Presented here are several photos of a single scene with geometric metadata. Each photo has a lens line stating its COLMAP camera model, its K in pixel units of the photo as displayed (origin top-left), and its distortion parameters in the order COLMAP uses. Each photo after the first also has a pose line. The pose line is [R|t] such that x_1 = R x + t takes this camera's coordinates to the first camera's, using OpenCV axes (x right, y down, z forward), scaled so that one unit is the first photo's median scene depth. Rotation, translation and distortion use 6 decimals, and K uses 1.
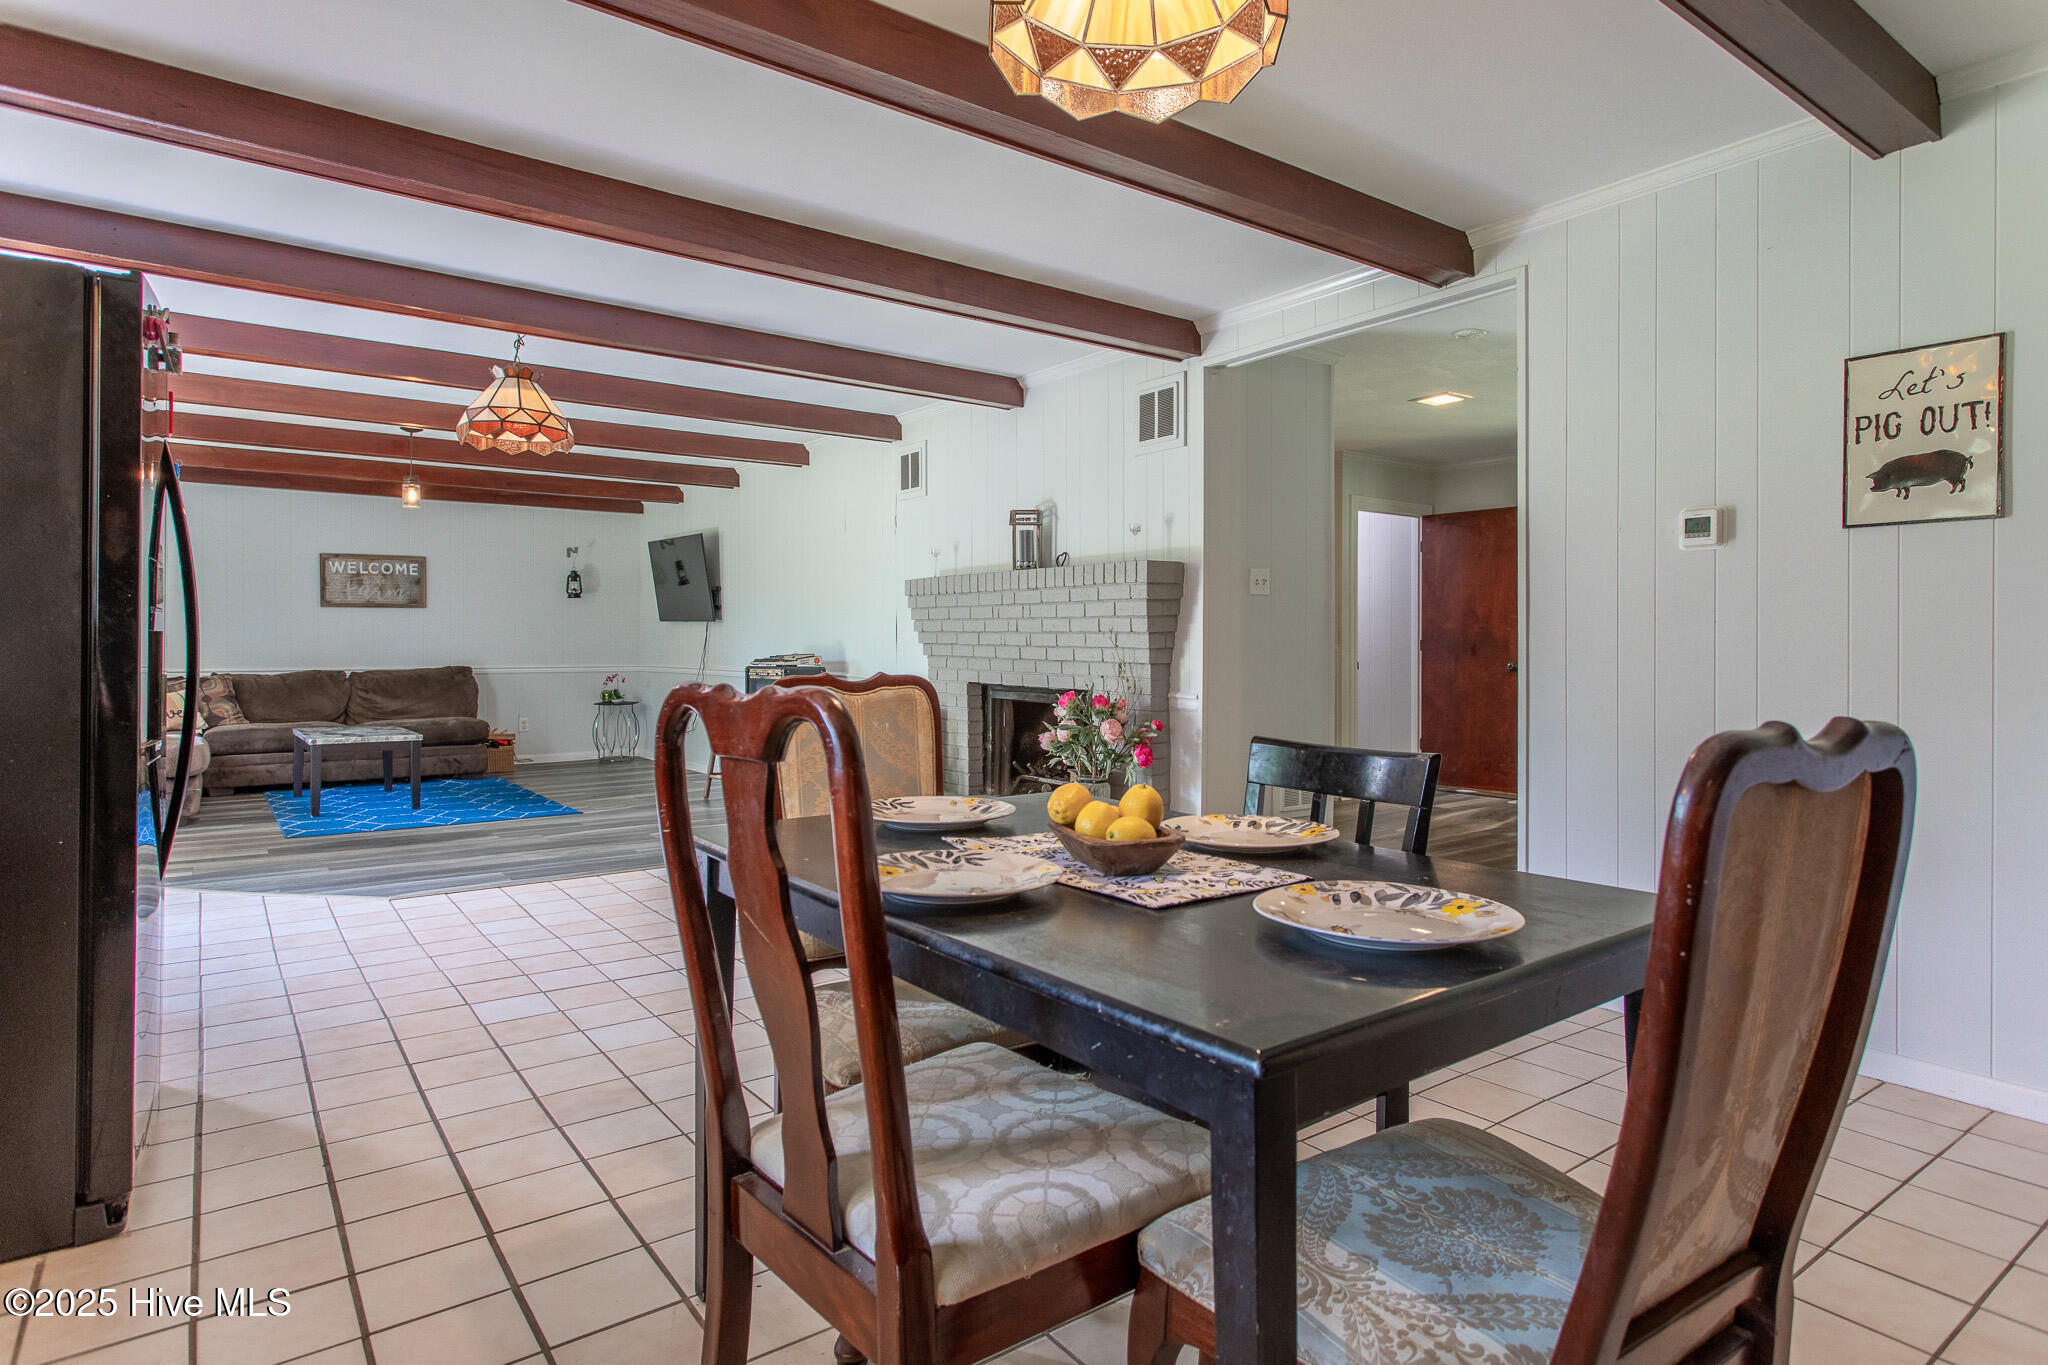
lens RADIAL K [[1111.6, 0, 1021.4], [0, 1111.6, 649.8], [0, 0, 1]] dist [-0.001442, -0.000146]
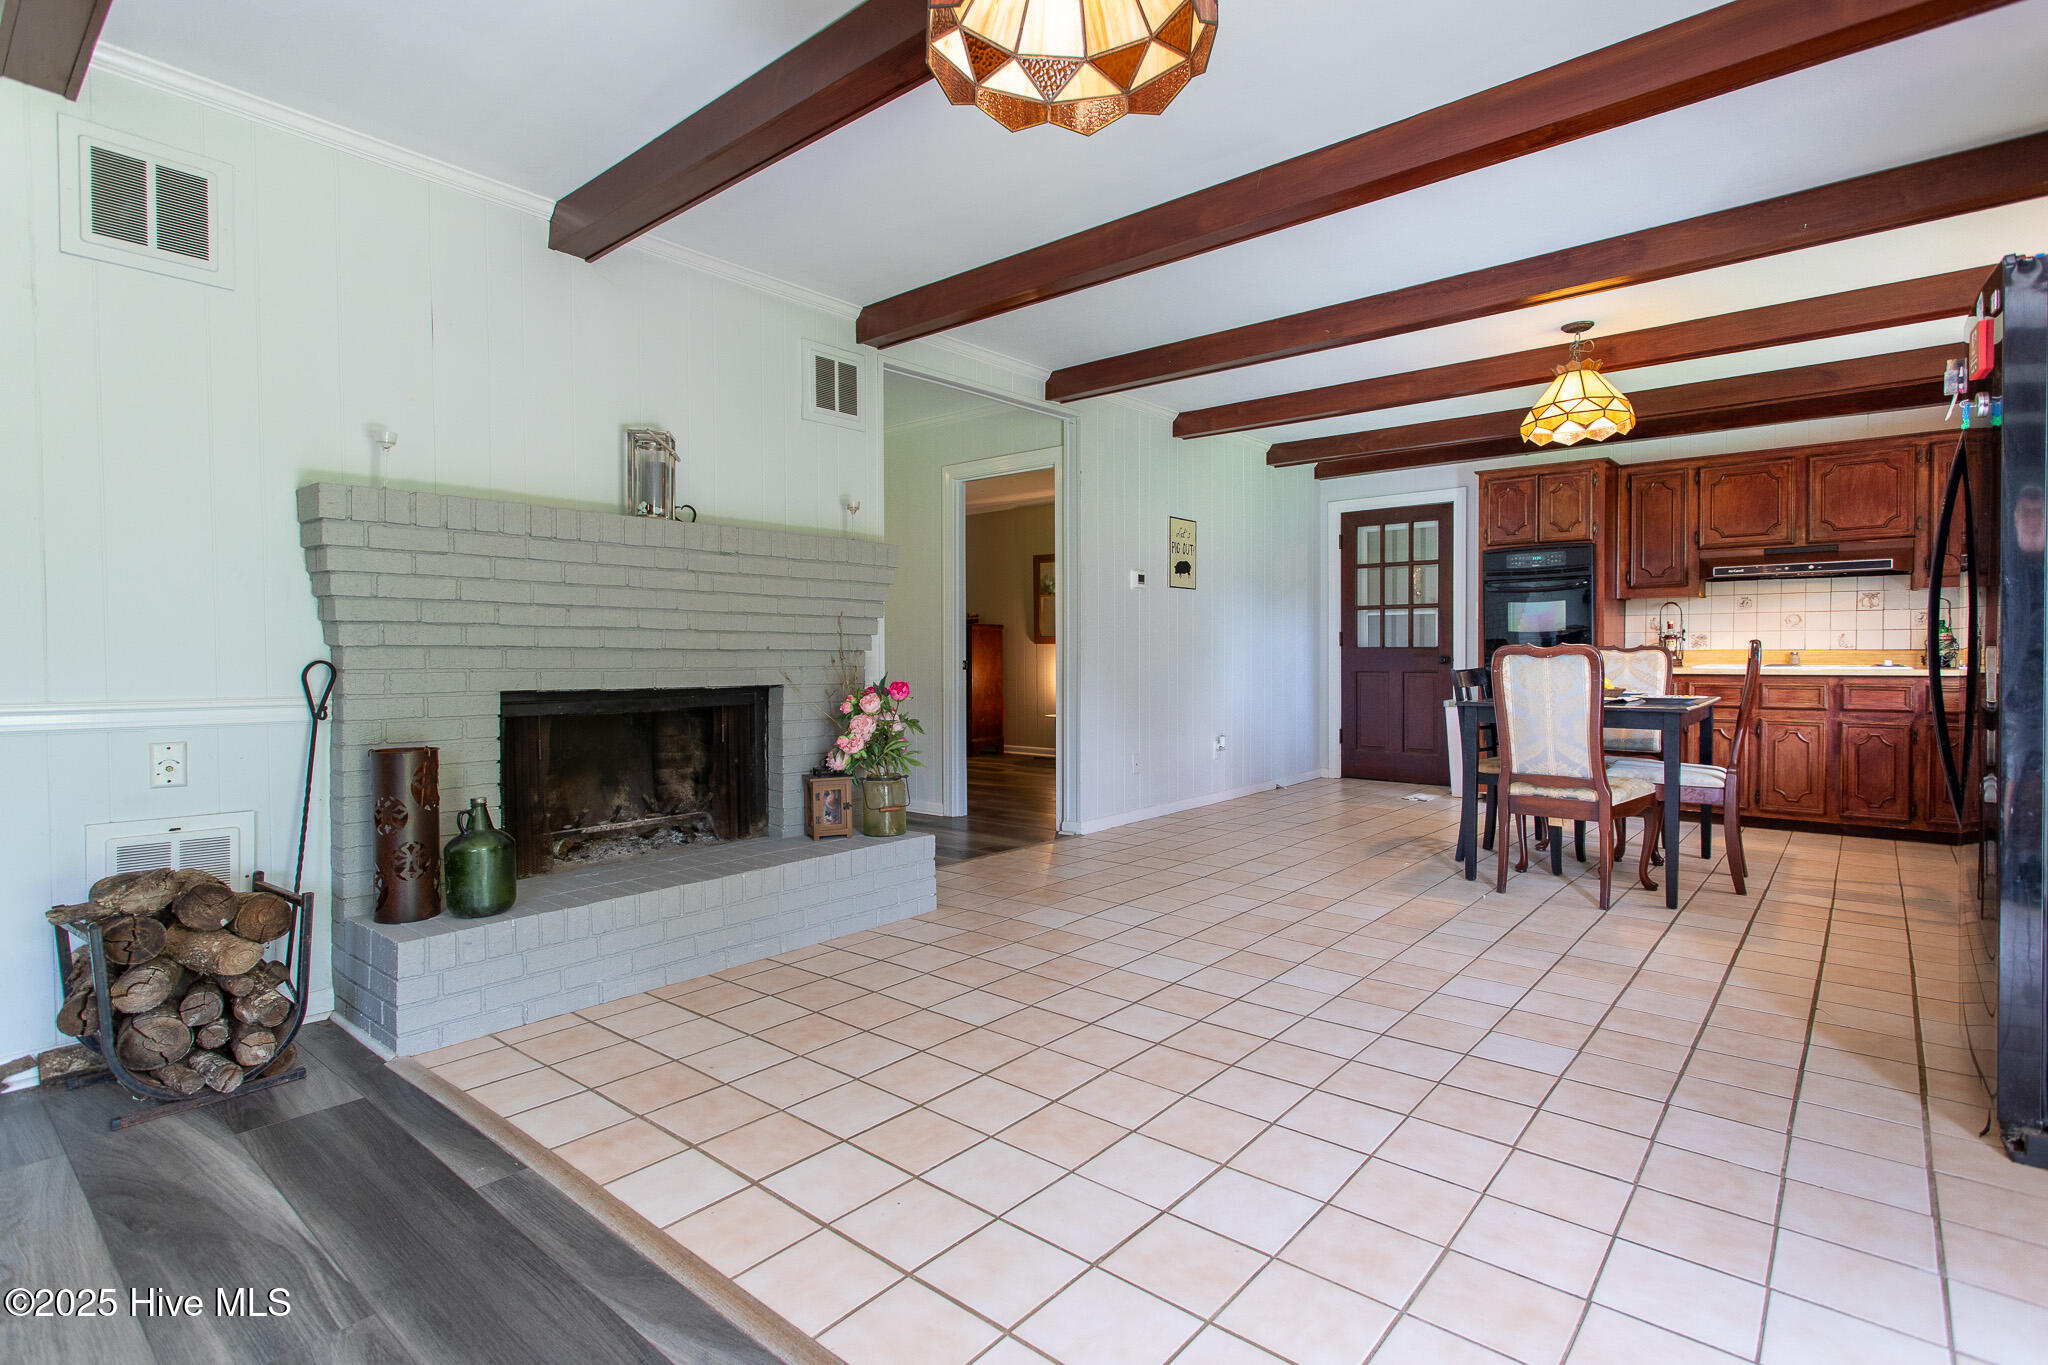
lens RADIAL K [[993.7, 0, 1023.3], [0, 993.7, 648.6], [0, 0, 1]] dist [0.001421, 0.000194]
pose [[-0.226275, -0.006030, 0.974045, -1.166114], [-0.002198, 0.999981, 0.005680, 0.011374], [-0.974061, -0.000856, -0.226284, 1.626782]]
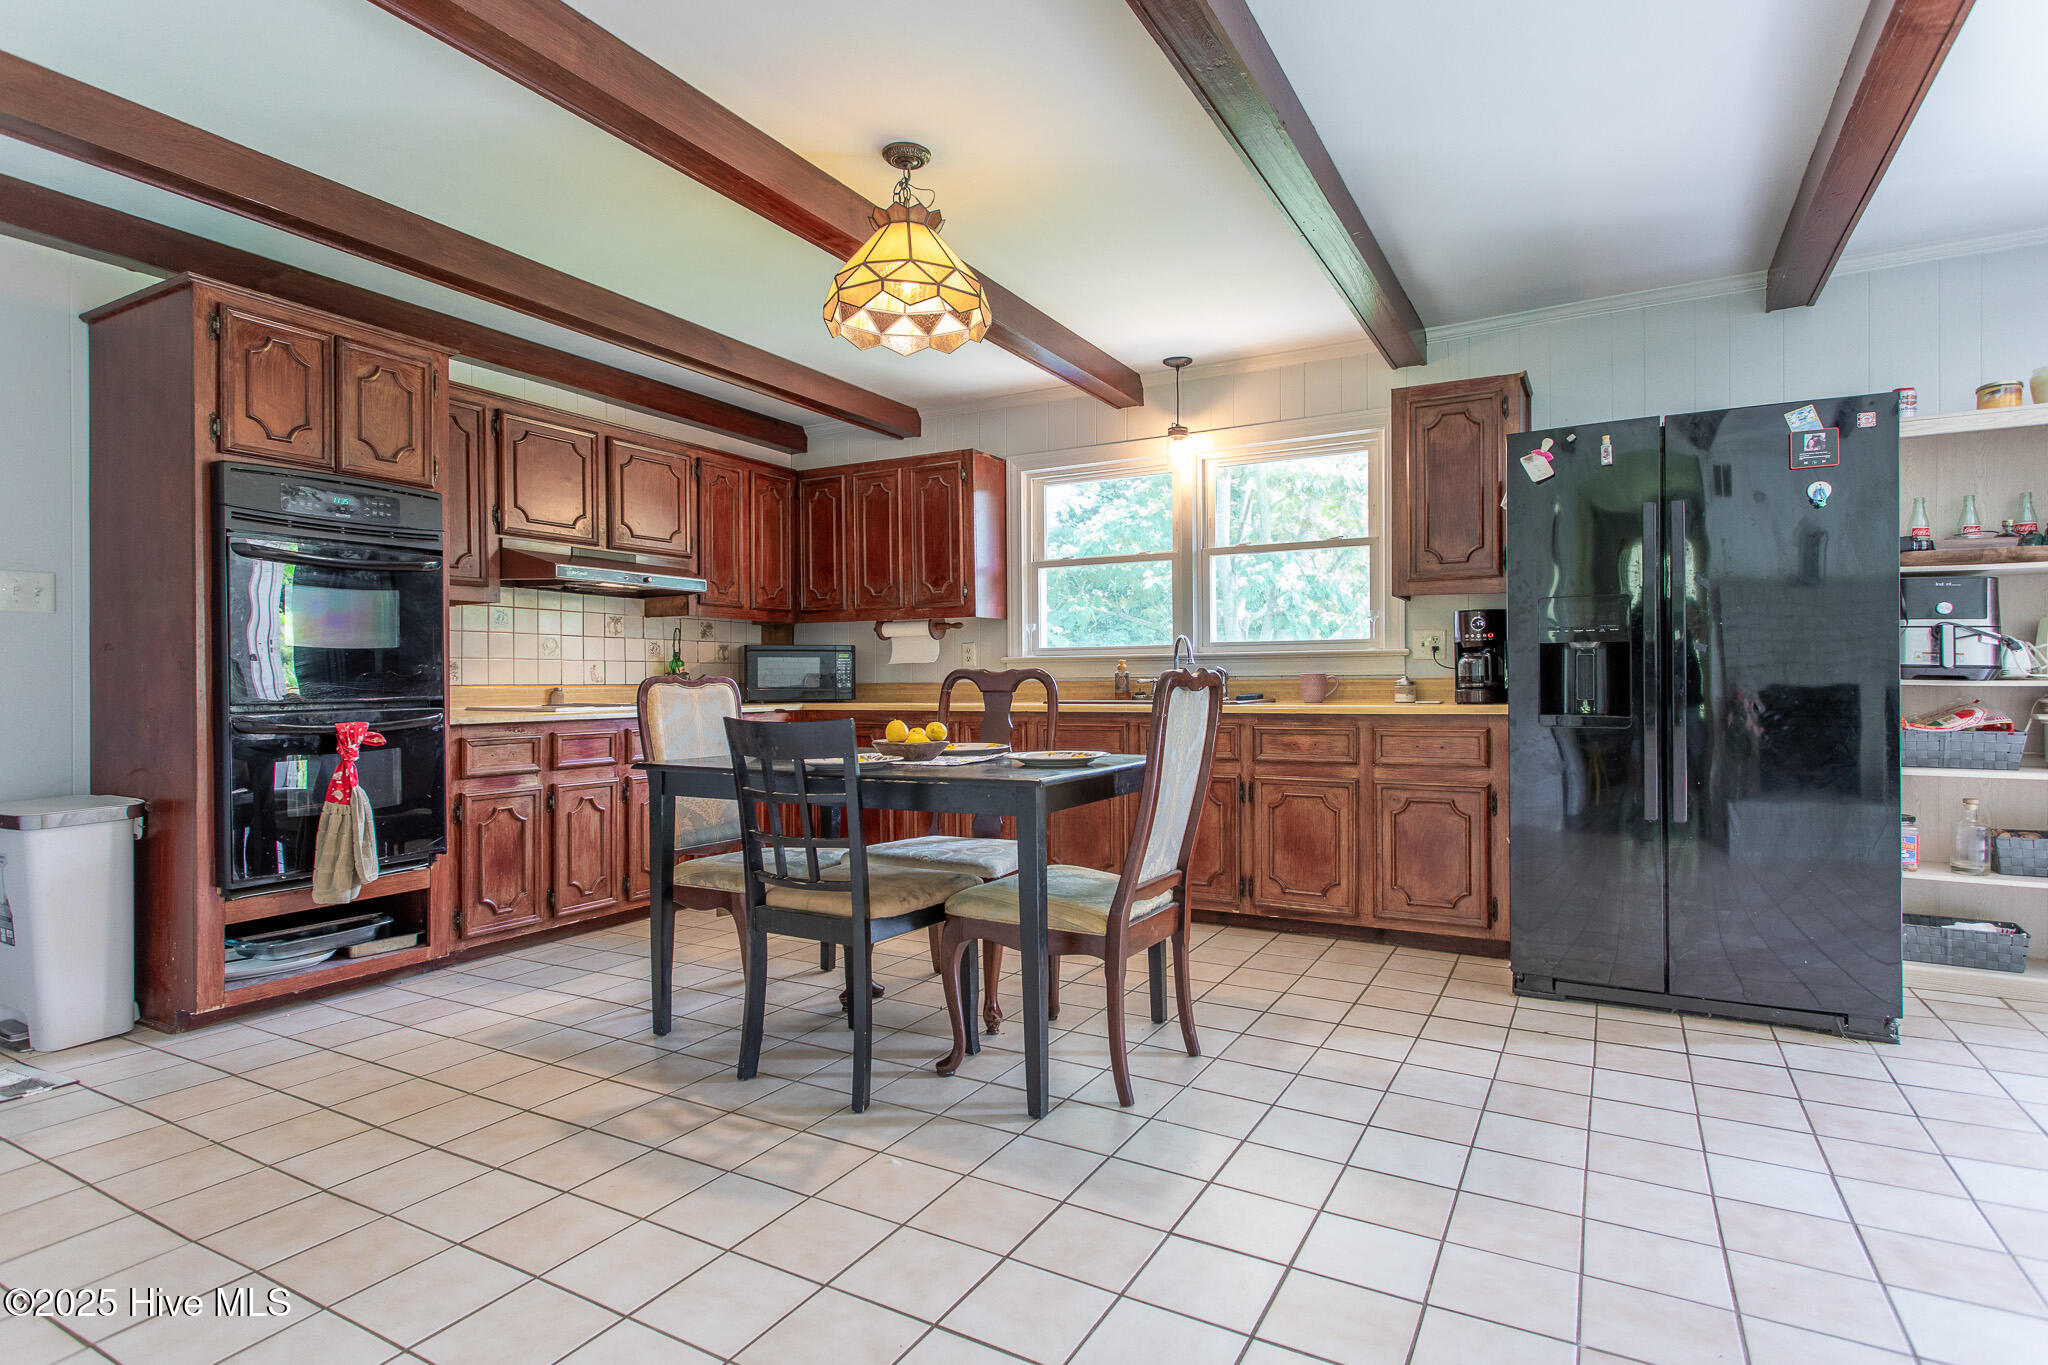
lens RADIAL K [[1028.3, 0, 1024.0], [0, 1028.3, 682.5], [0, 0, 1]] dist [0.002388, 0.000516]
pose [[-0.913688, -0.001444, -0.406414, 0.352626], [0.000892, 0.999984, -0.005558, 0.027595], [0.406415, -0.005440, -0.913672, 1.388833]]
